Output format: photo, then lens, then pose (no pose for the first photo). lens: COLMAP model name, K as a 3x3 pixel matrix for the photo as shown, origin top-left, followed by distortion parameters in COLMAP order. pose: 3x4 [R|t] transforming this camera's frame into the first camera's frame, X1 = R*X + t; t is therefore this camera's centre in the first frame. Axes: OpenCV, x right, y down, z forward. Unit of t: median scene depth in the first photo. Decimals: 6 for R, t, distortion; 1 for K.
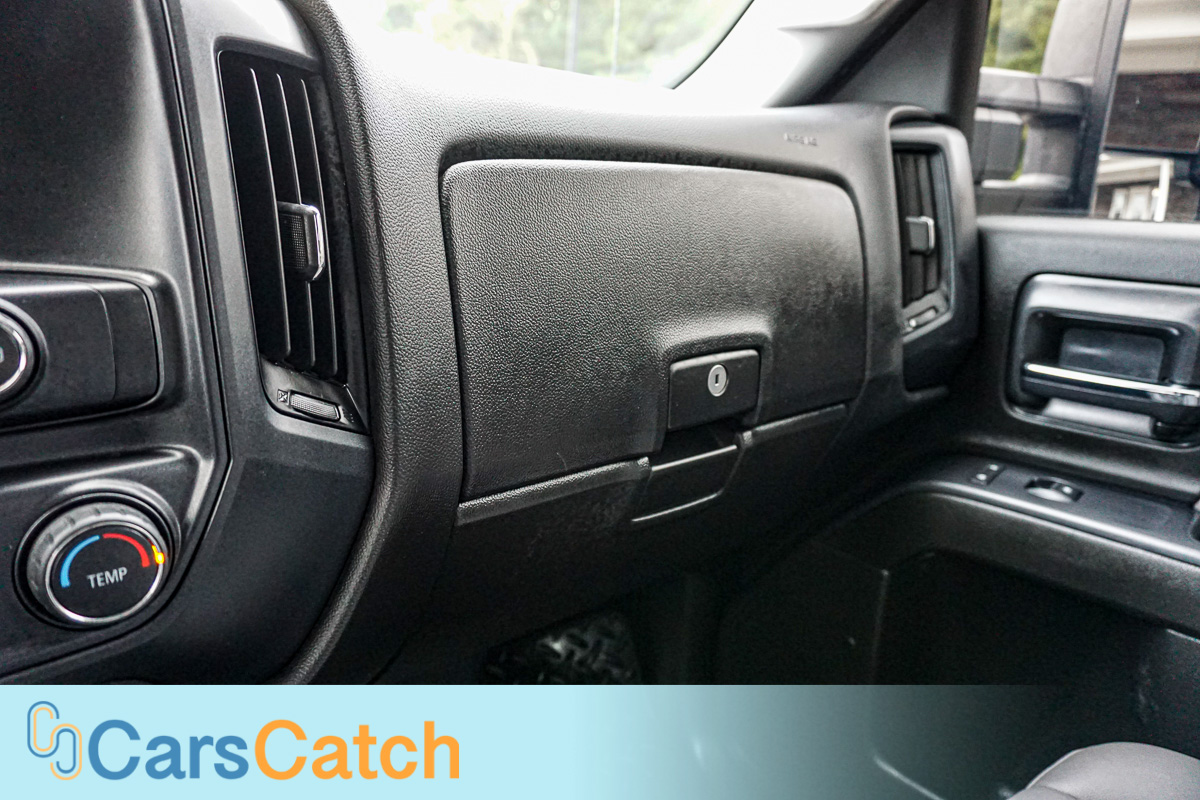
lens RADIAL K [[806.9, 0, 597.3], [0, 806.9, 389.2], [0, 0, 1]] dist [-0.039373, 0.029052]
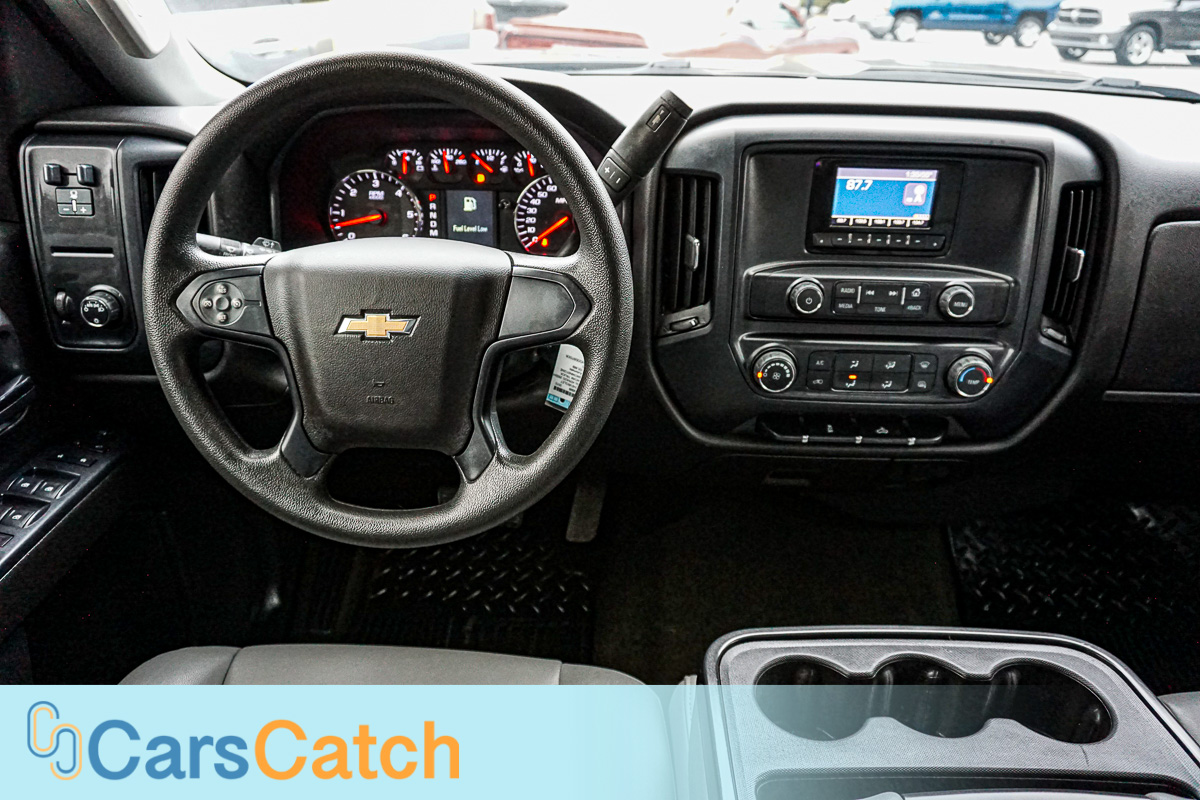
lens RADIAL K [[806.9, 0, 597.3], [0, 806.9, 389.2], [0, 0, 1]] dist [-0.039373, 0.029052]
pose [[0.731535, 0.290514, -0.616813, 0.157205], [-0.158001, 0.952285, 0.261130, -0.228625], [0.663244, -0.093569, 0.742531, -1.660393]]
